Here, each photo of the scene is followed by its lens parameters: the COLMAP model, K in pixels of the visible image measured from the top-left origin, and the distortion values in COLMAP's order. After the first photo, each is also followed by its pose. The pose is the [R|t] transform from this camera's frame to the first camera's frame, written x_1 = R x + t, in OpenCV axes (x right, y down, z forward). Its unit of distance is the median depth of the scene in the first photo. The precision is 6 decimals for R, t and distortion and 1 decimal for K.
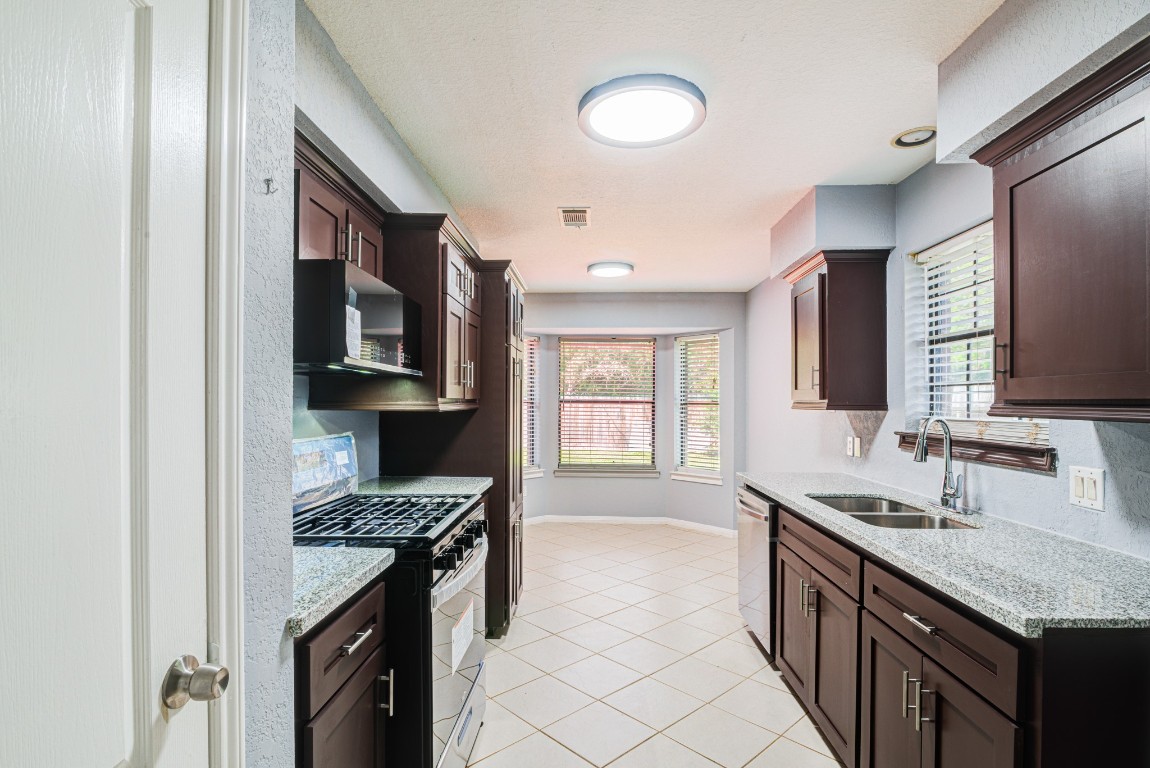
lens RADIAL K [[555.5, 0, 571.7], [0, 555.5, 403.8], [0, 0, 1]] dist [-0.002789, -0.000055]
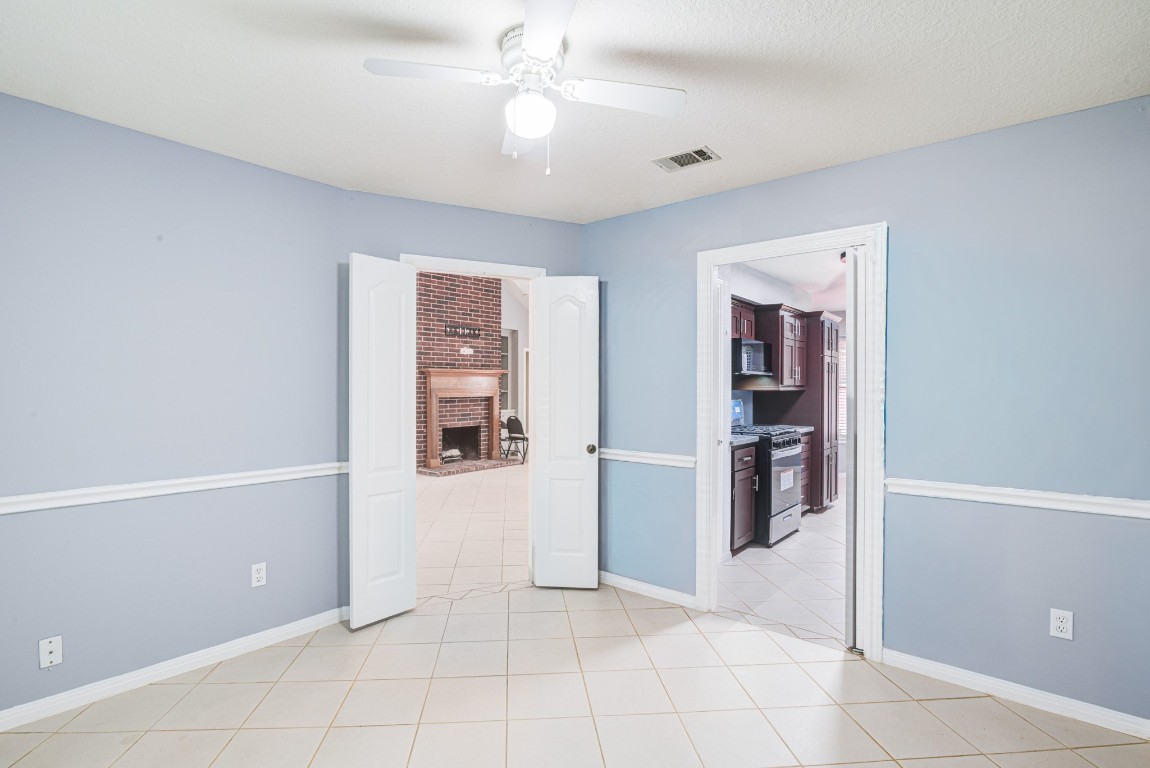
lens RADIAL K [[532.6, 0, 577.9], [0, 532.6, 391.2], [0, 0, 1]] dist [-0.016499, 0.000062]
pose [[0.794981, 0.002307, -0.606630, 0.369446], [-0.000588, 0.999995, 0.003032, 0.008829], [0.606634, -0.002054, 0.794978, -1.069963]]
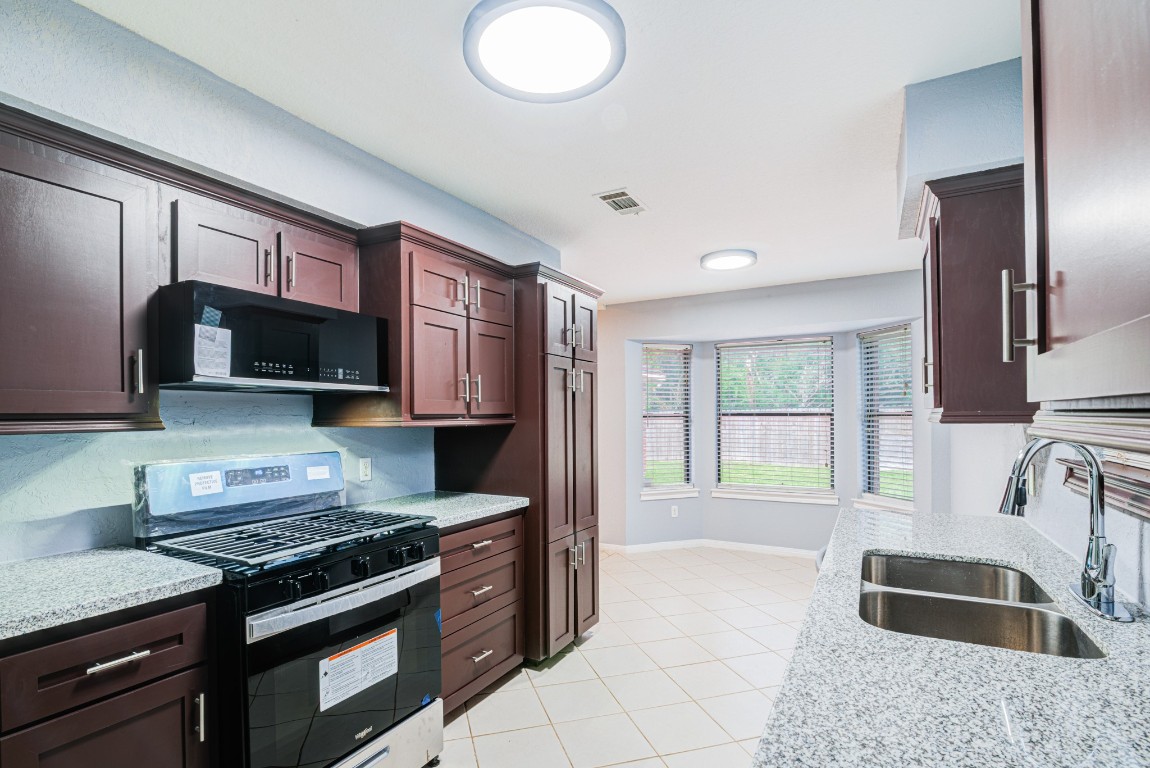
lens RADIAL K [[543.3, 0, 575.1], [0, 543.3, 427.4], [0, 0, 1]] dist [-0.001857, 0.000013]
pose [[0.897493, -0.002914, -0.441019, 0.393768], [0.010869, 0.999821, 0.015513, 0.001062], [0.440894, -0.018717, 0.897364, 0.250318]]
